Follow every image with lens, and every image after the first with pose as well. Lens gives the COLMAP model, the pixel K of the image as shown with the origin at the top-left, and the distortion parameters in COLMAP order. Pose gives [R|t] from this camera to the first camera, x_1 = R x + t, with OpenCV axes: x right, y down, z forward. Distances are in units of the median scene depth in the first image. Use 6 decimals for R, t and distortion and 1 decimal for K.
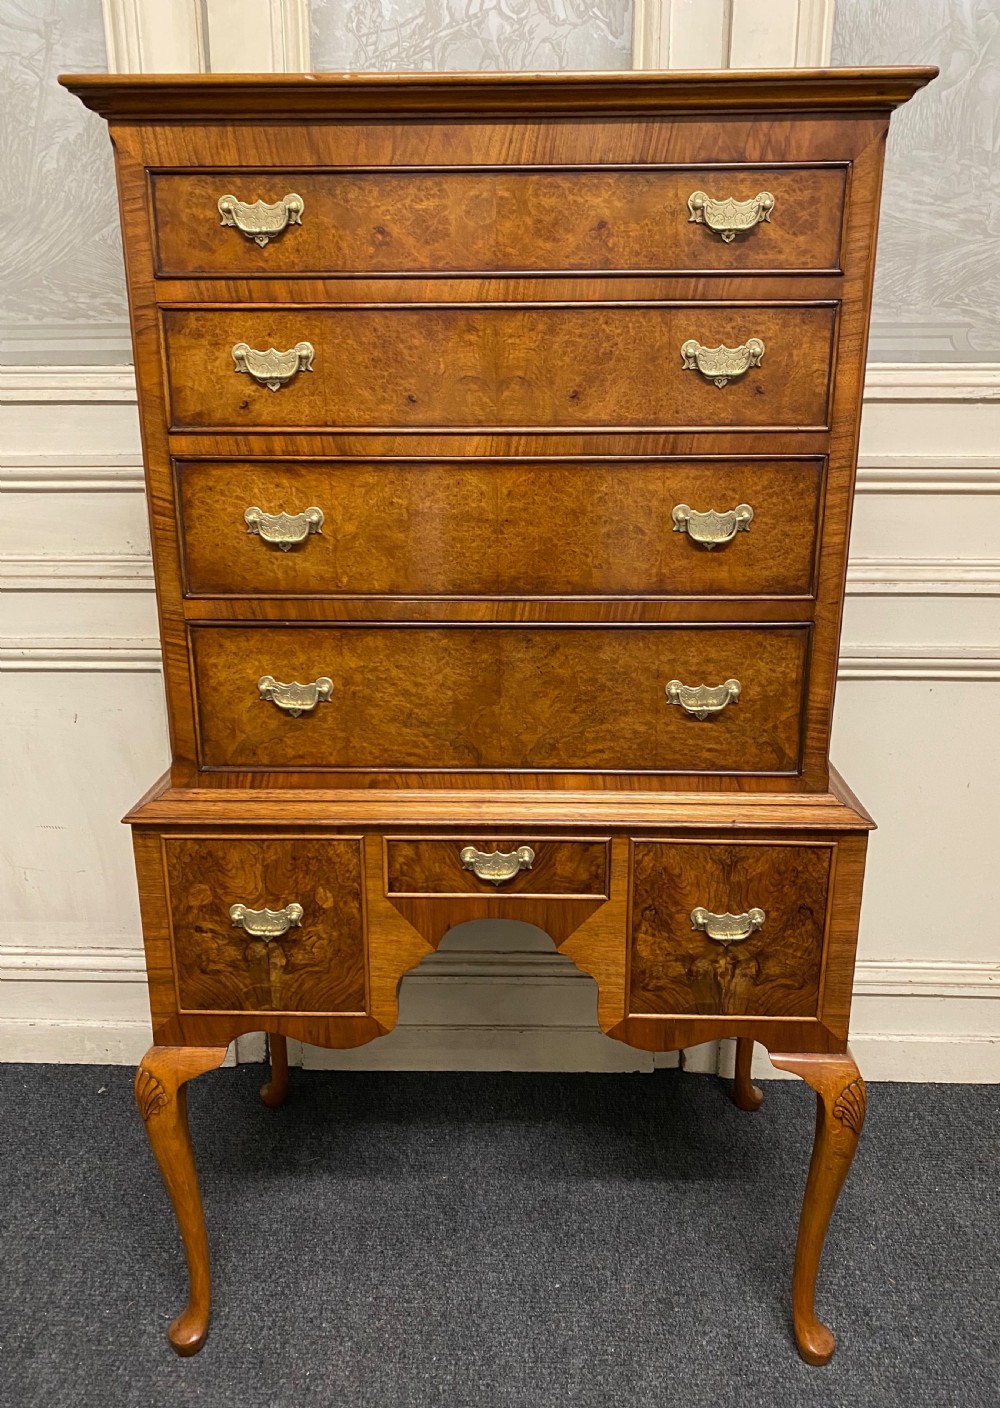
lens RADIAL K [[1081.1, 0, 507.3], [0, 1081.1, 689.0], [0, 0, 1]] dist [0.019280, -0.012310]
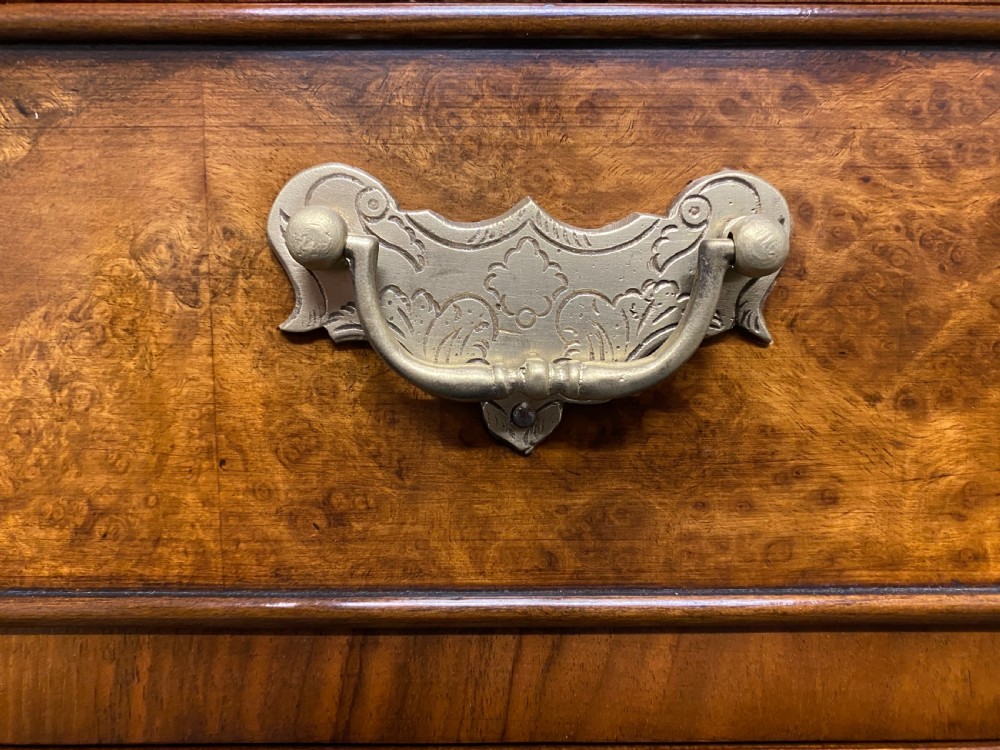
lens RADIAL K [[768.0, 0, 506.5], [0, 768.0, 373.6], [0, 0, 1]] dist [0.014824, -0.024631]
pose [[0.999466, 0.000874, 0.032649, 0.166627], [0.005394, 0.981499, -0.191392, -0.338731], [-0.032212, 0.191466, 0.980971, 0.744978]]
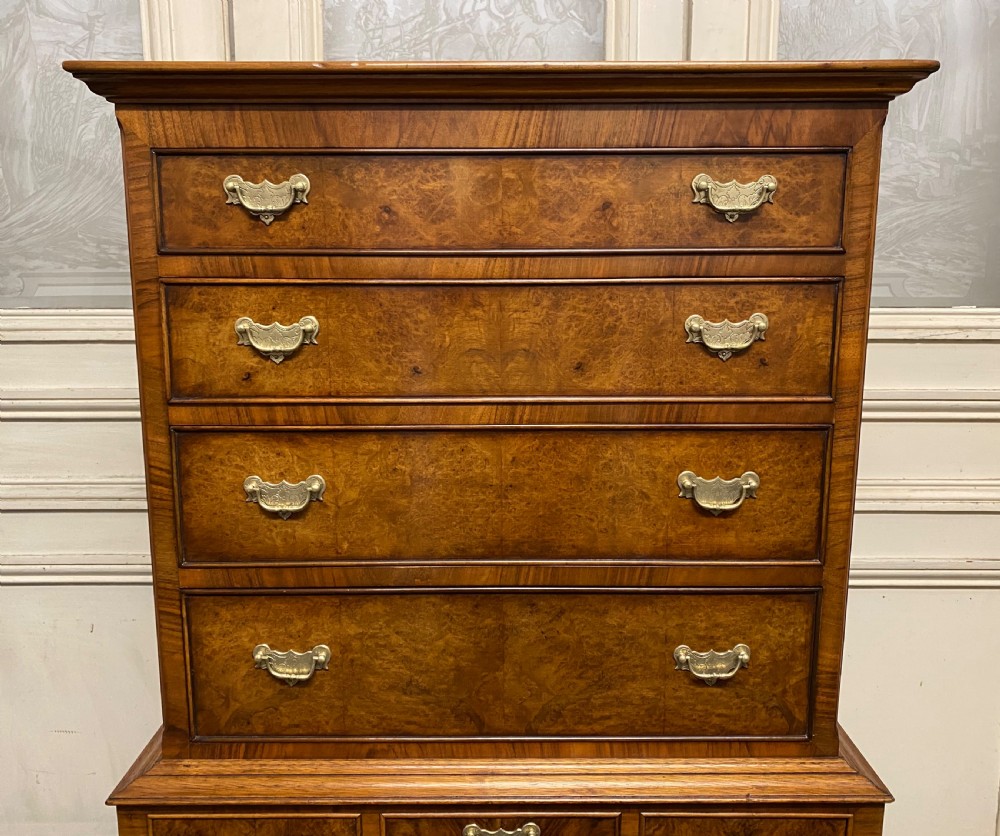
lens RADIAL K [[840.4, 0, 499.4], [0, 840.4, 414.8], [0, 0, 1]] dist [0.012975, -0.010022]
pose [[0.999567, -0.003677, 0.029180, -0.030793], [0.007108, 0.992943, -0.118381, -0.120329], [-0.028539, 0.118537, 0.992539, 0.211054]]
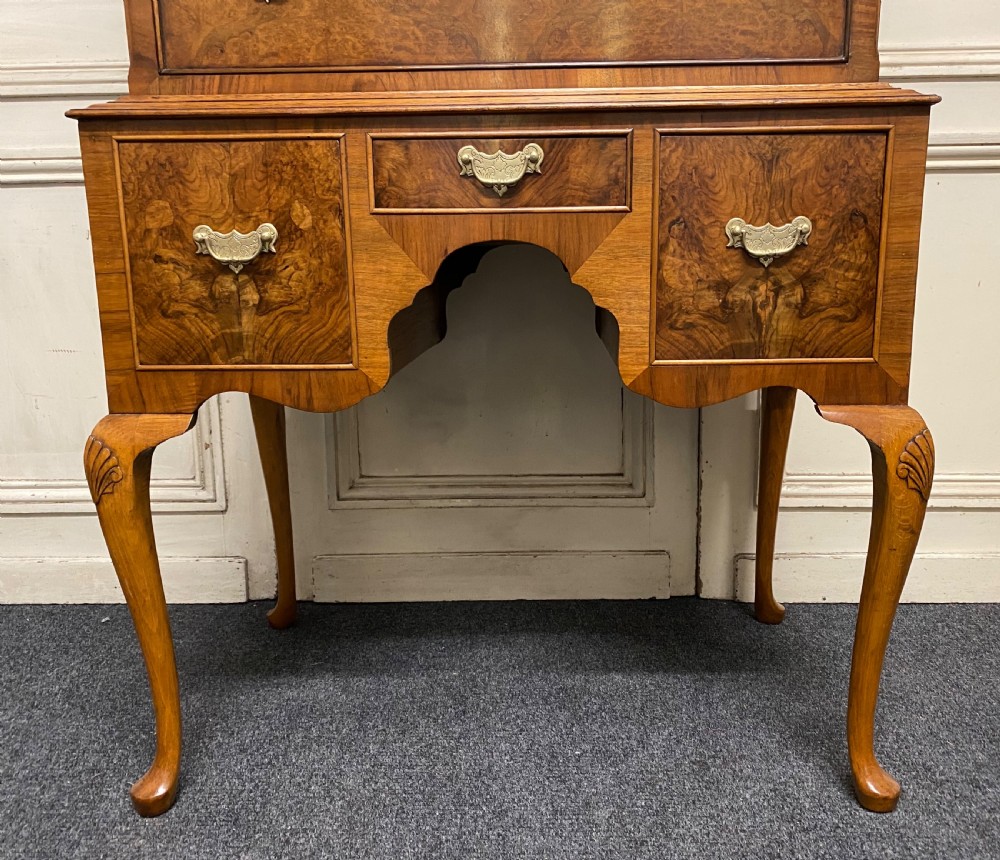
lens RADIAL K [[860.0, 0, 526.5], [0, 860.0, 426.2], [0, 0, 1]] dist [0.041870, -0.046998]
pose [[0.999923, -0.012161, 0.002662, 0.006705], [0.012356, 0.995628, -0.092587, 0.422408], [-0.001524, 0.092613, 0.995701, 0.322519]]
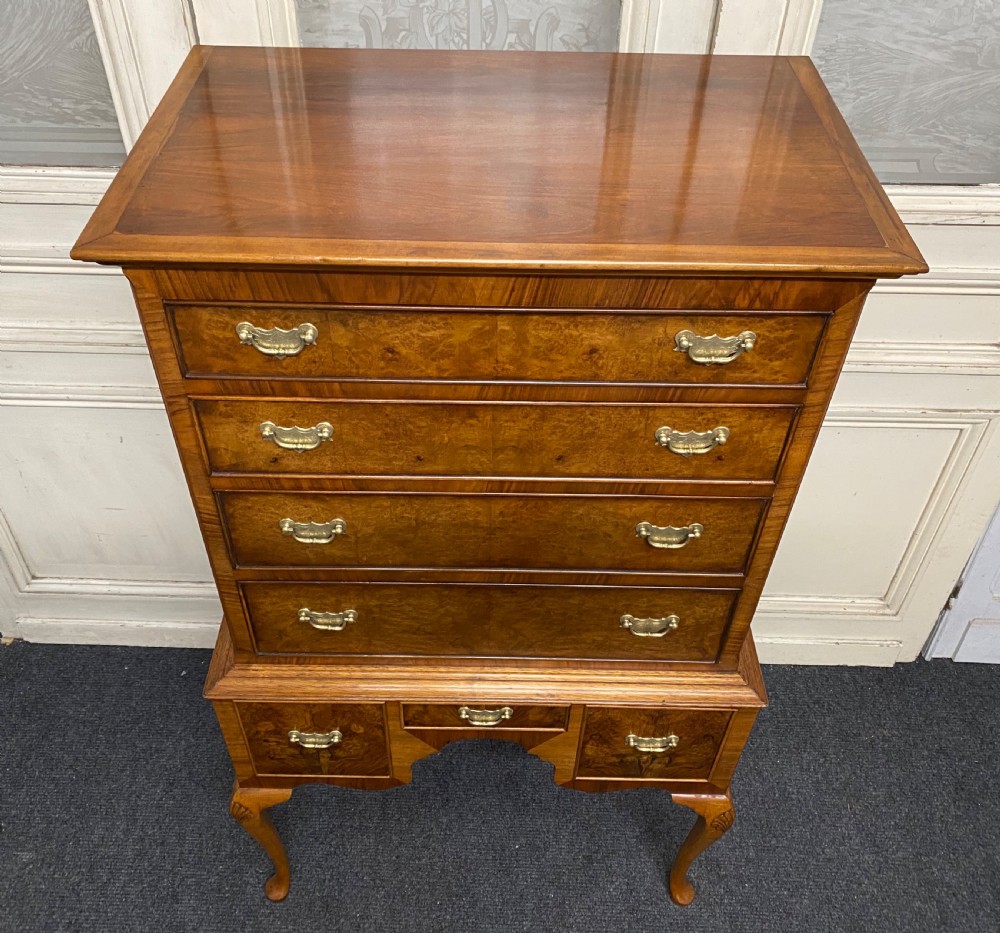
lens RADIAL K [[936.5, 0, 477.4], [0, 936.5, 454.4], [0, 0, 1]] dist [0.015734, 0.000000]
pose [[0.999835, -0.000119, 0.018157, -0.039439], [-0.008137, 0.891012, 0.453907, -0.642191], [-0.016232, -0.453980, 0.890864, 0.102648]]
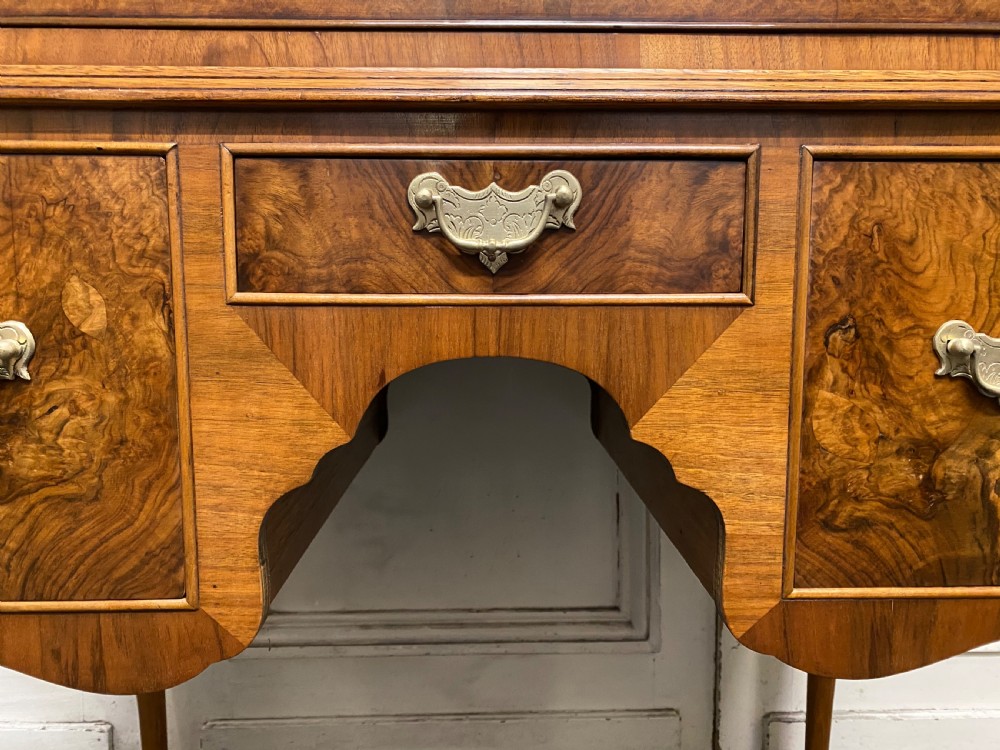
lens RADIAL K [[768.0, 0, 499.9], [0, 768.0, 369.2], [0, 0, 1]] dist [0.014824, -0.024631]
pose [[0.998627, -0.005720, 0.052066, -0.023129], [0.014802, 0.984321, -0.175765, 0.269357], [-0.050244, 0.176294, 0.983054, 0.692605]]
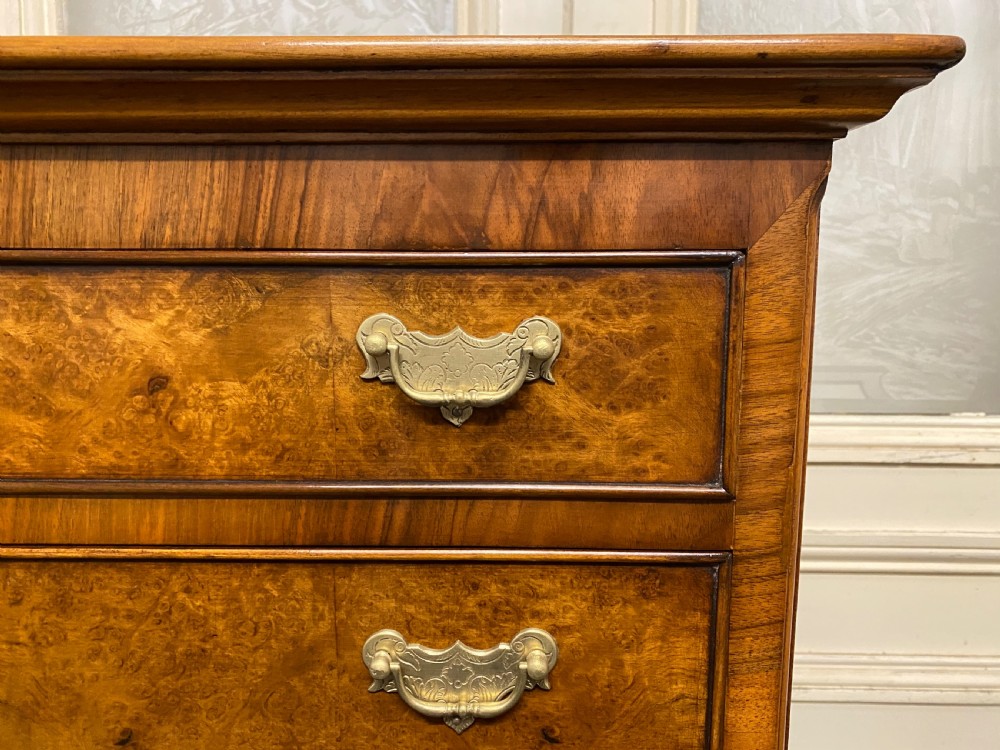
lens RADIAL K [[768.0, 0, 496.9], [0, 768.0, 376.8], [0, 0, 1]] dist [0.014824, -0.024631]
pose [[0.999944, 0.004879, 0.009438, 0.182786], [-0.003413, 0.988753, -0.149519, -0.326315], [-0.010062, 0.149478, 0.988714, 0.593921]]
